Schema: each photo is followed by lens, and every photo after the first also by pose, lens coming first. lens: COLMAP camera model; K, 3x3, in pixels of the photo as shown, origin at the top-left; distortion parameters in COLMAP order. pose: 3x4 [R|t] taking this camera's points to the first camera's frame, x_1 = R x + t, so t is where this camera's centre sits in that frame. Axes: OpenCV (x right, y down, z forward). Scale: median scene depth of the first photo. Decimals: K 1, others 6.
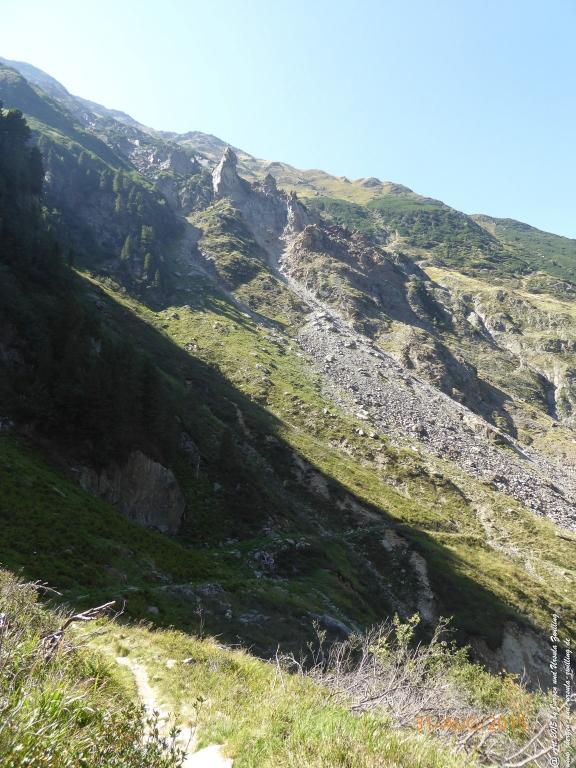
lens RADIAL K [[539.1, 0, 289.7], [0, 539.1, 394.1], [0, 0, 1]] dist [-0.010559, -0.001675]
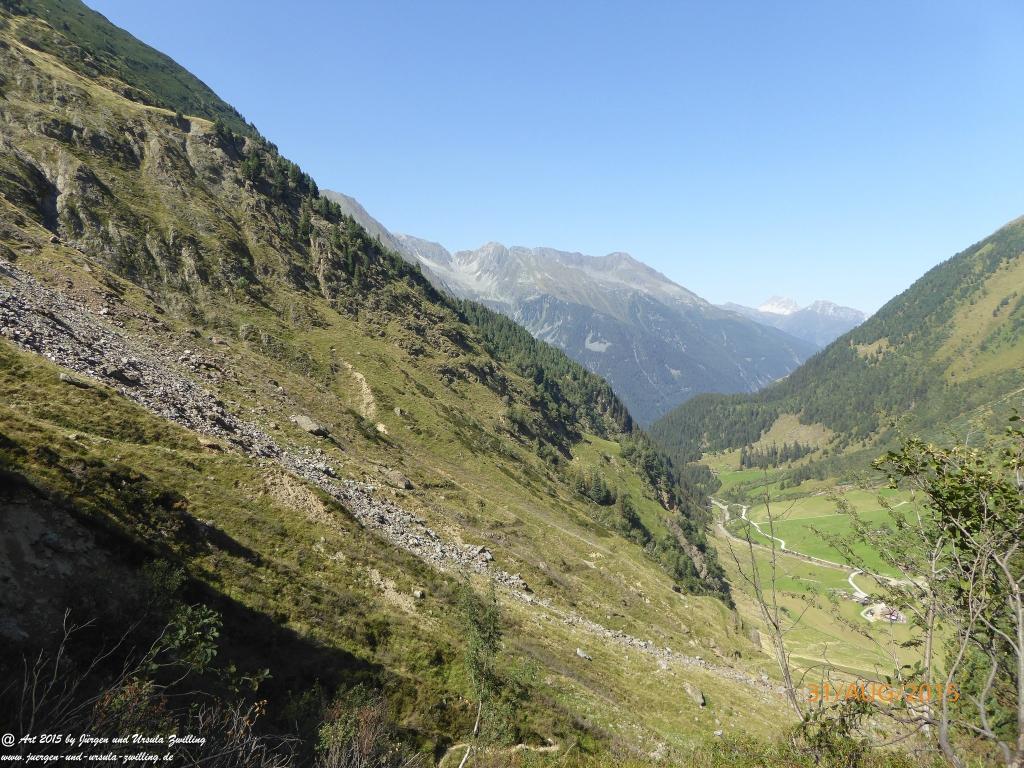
lens RADIAL K [[731.4, 0, 514.6], [0, 731.4, 382.6], [0, 0, 1]] dist [-0.034338, 0.008900]
pose [[0.503587, -0.008185, 0.863906, 0.048080], [-0.130154, 0.987824, 0.085229, 0.083393], [-0.854085, -0.155361, 0.496390, 0.129318]]
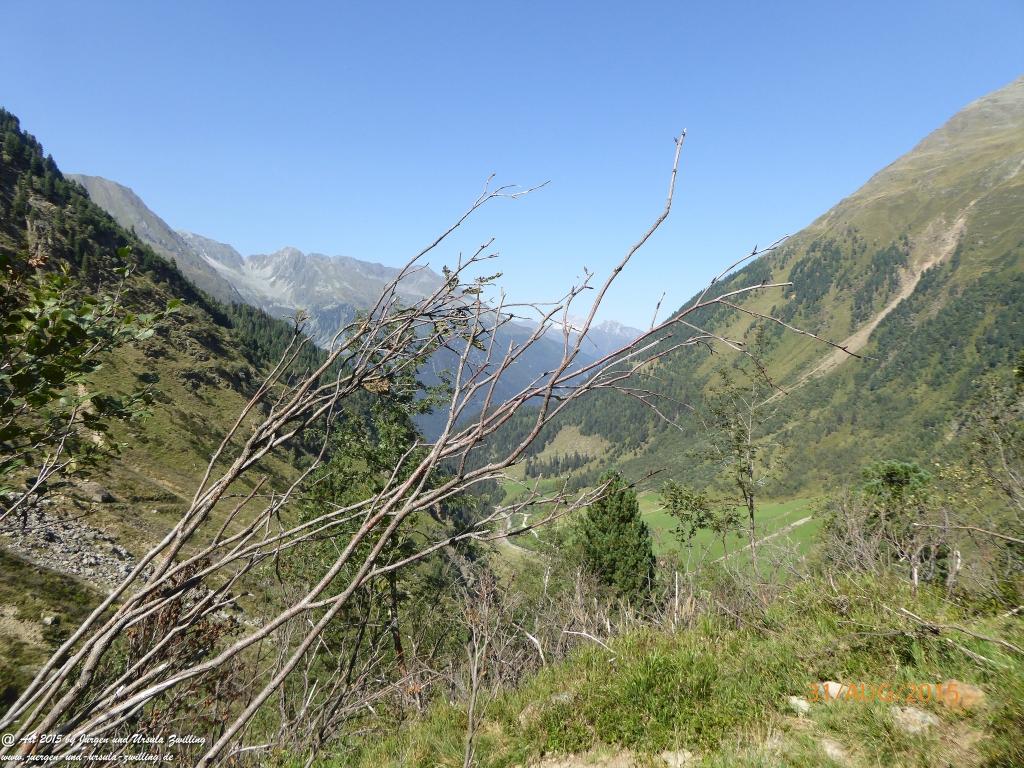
lens RADIAL K [[730.9, 0, 515.2], [0, 730.9, 381.9], [0, 0, 1]] dist [-0.036791, 0.006393]
pose [[0.254243, 0.013669, 0.967044, 0.105563], [-0.158572, 0.986958, 0.027739, 0.083990], [-0.954052, -0.160398, 0.253095, 0.064436]]
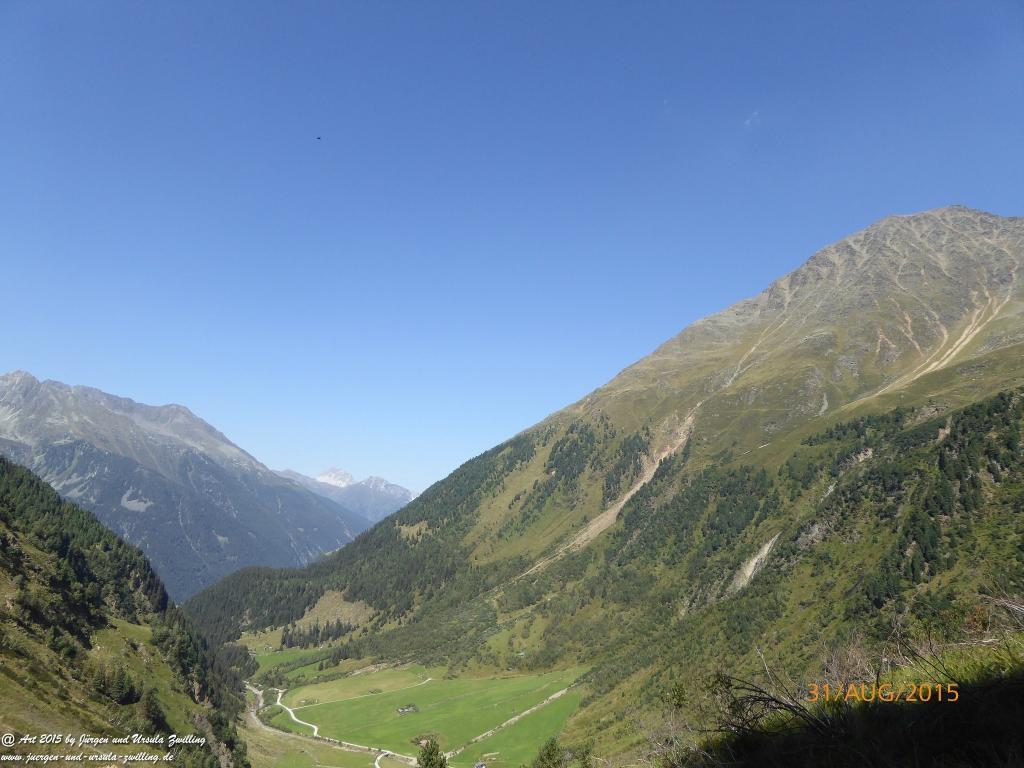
lens RADIAL K [[731.1, 0, 515.7], [0, 731.1, 382.6], [0, 0, 1]] dist [-0.028596, 0.011112]
pose [[-0.065360, 0.227387, 0.971609, -0.052566], [-0.195447, 0.951914, -0.235925, 0.042187], [-0.978534, -0.205318, -0.017775, 0.115513]]
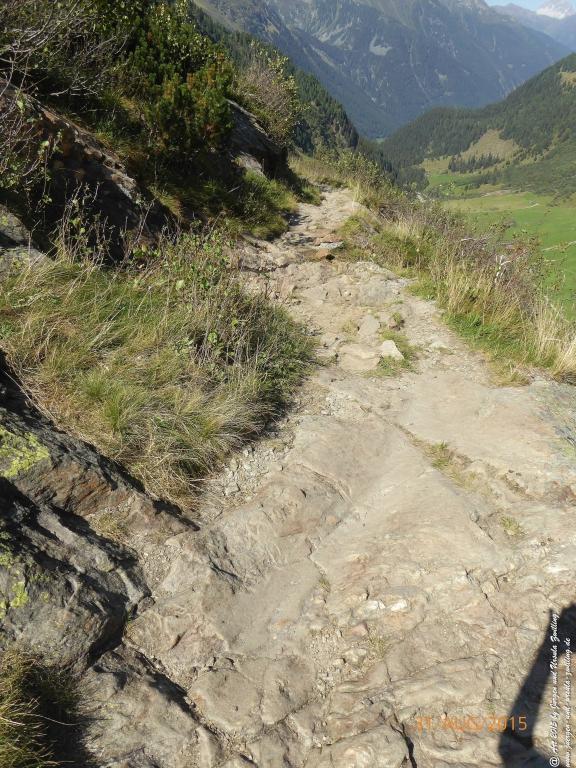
lens RADIAL K [[547.3, 0, 293.0], [0, 547.3, 383.9], [0, 0, 1]] dist [-0.020083, 0.000665]
pose [[0.536267, -0.409913, 0.737827, -0.325012], [-0.157928, 0.809984, 0.564787, -0.170794], [-0.829142, -0.419400, 0.369631, -0.341907]]
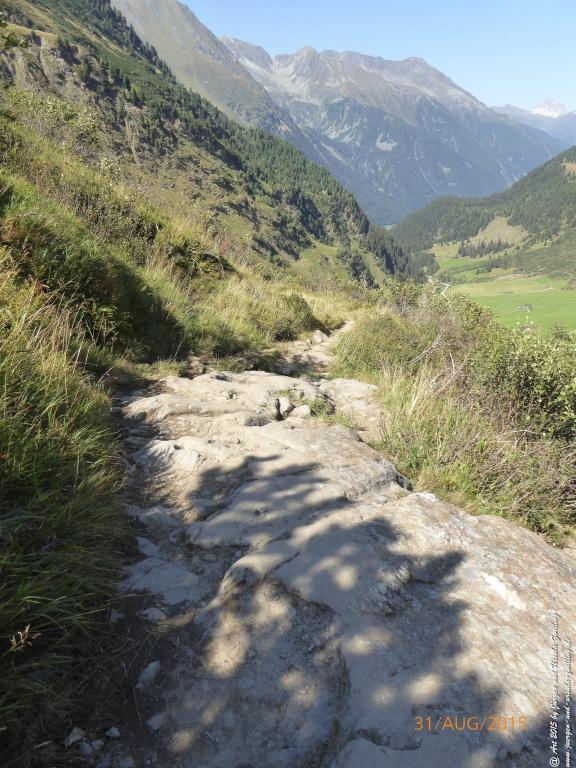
lens RADIAL K [[547.3, 0, 293.0], [0, 547.3, 383.9], [0, 0, 1]] dist [-0.020083, 0.000665]
pose [[0.551781, -0.300952, 0.777796, -0.201523], [-0.150795, 0.881247, 0.447956, -0.141367], [-0.820243, -0.364461, 0.440873, -0.261089]]
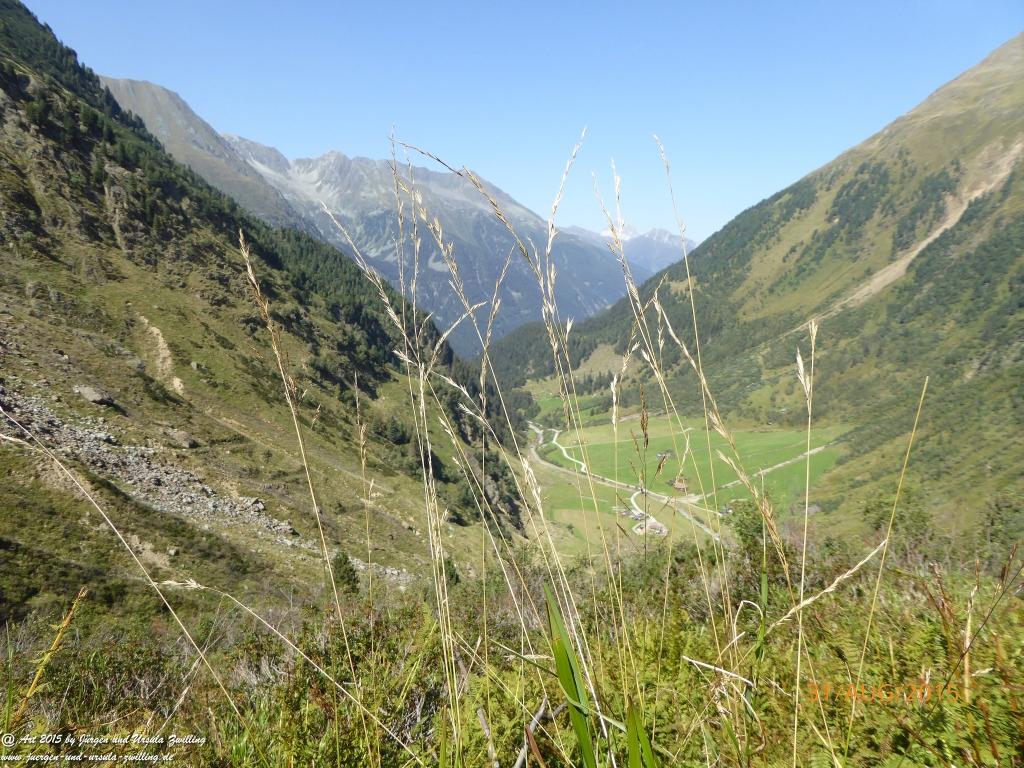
lens RADIAL K [[729.7, 0, 514.1], [0, 729.7, 381.9], [0, 0, 1]] dist [-0.020083, 0.000665]
pose [[0.314939, -0.102204, 0.943593, -0.045461], [-0.175776, 0.970706, 0.163808, -0.024890], [-0.932693, -0.217450, 0.287748, -0.019420]]
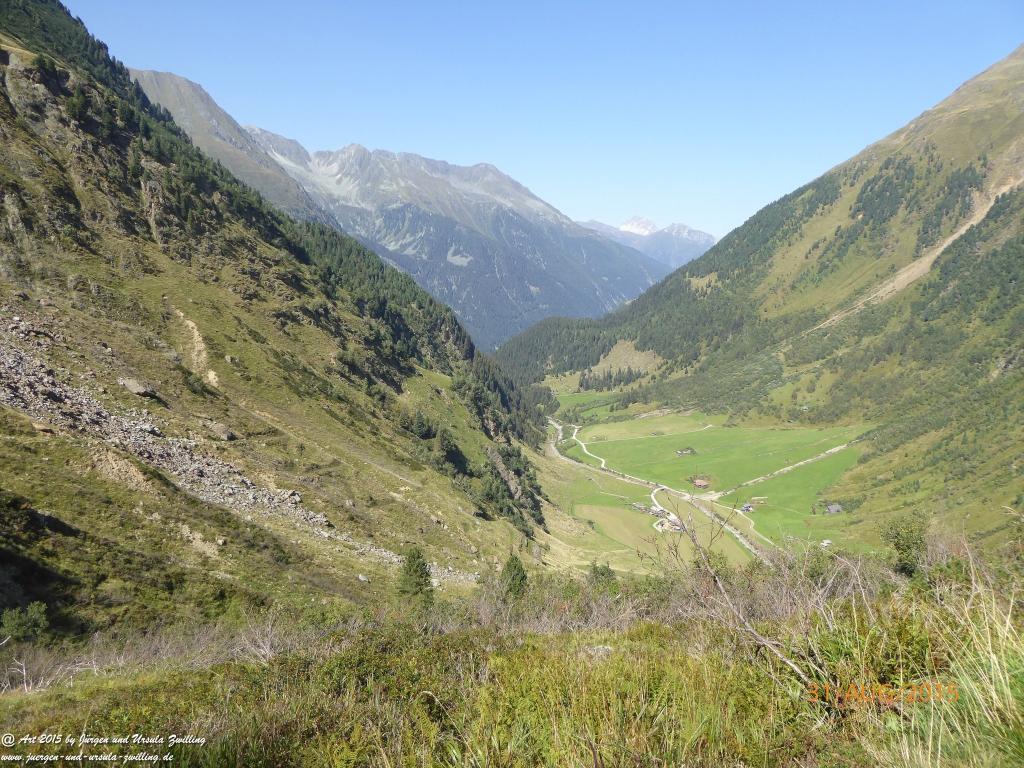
lens RADIAL K [[731.1, 0, 515.7], [0, 731.1, 382.6], [0, 0, 1]] dist [-0.028596, 0.011112]
pose [[0.335199, -0.106380, 0.936122, -0.065267], [-0.184110, 0.967053, 0.175819, -0.026992], [-0.923983, -0.231284, 0.304570, -0.002269]]
